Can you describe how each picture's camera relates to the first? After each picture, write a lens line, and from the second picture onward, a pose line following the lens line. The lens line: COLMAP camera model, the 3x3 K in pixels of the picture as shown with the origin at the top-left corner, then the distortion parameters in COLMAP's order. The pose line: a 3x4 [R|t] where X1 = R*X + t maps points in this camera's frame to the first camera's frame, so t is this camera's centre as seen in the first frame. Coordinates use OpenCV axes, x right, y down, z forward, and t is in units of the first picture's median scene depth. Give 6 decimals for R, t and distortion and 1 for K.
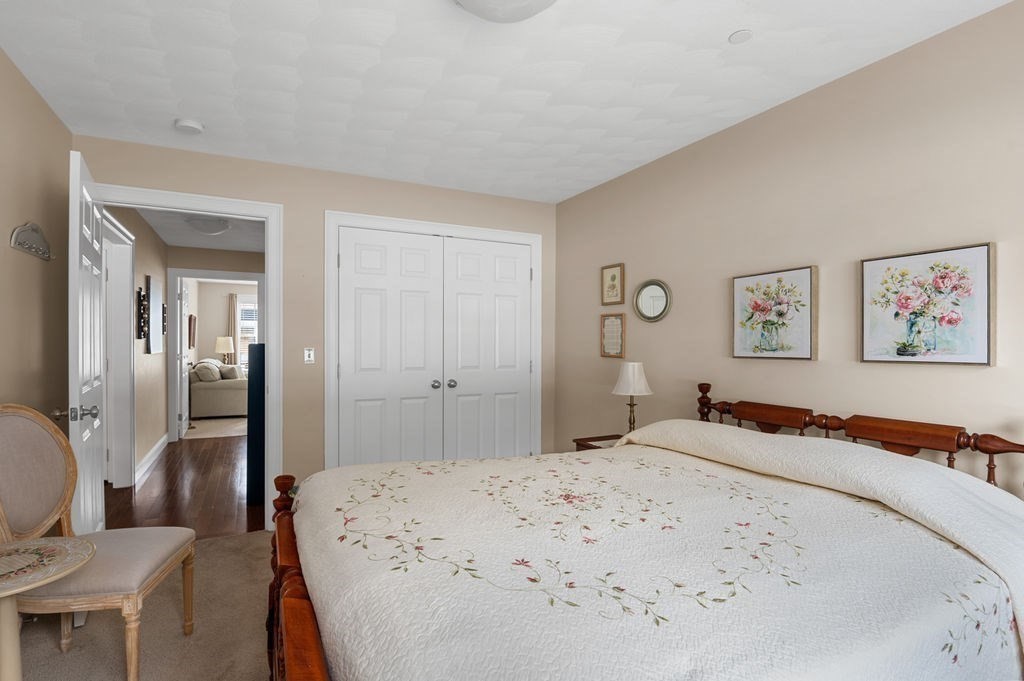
lens RADIAL K [[510.3, 0, 504.8], [0, 510.3, 344.6], [0, 0, 1]] dist [-0.021653, -0.002068]
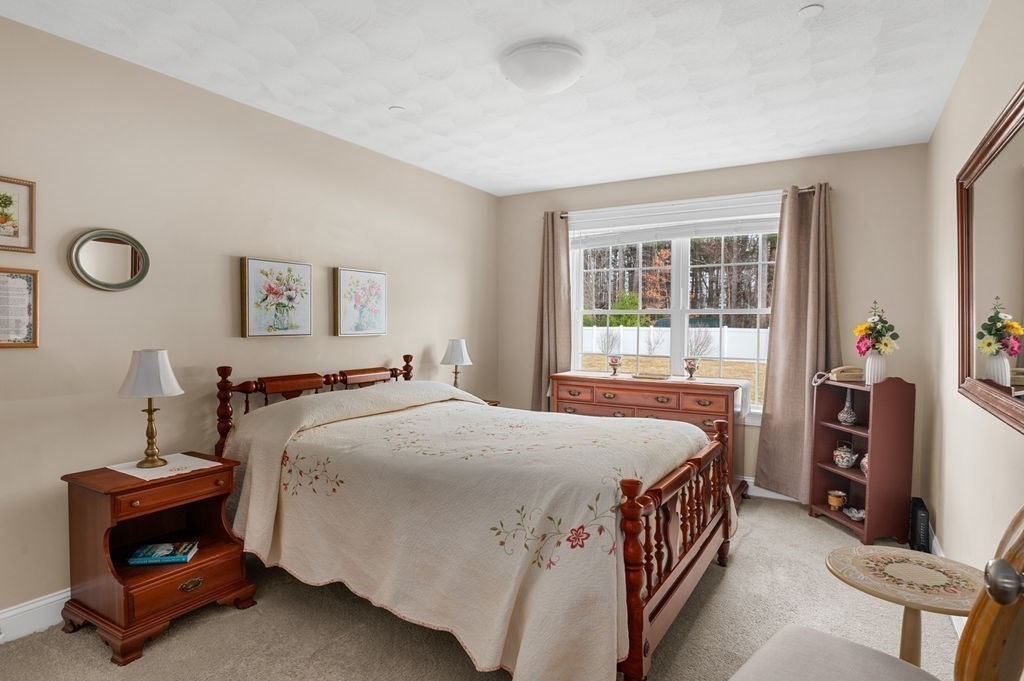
lens RADIAL K [[563.9, 0, 508.1], [0, 563.9, 335.2], [0, 0, 1]] dist [-0.011600, -0.002350]
pose [[-0.535374, -0.028417, 0.844137, -0.826652], [-0.011926, 0.999589, 0.026086, -0.014260], [-0.844531, 0.003898, -0.535492, 1.240264]]
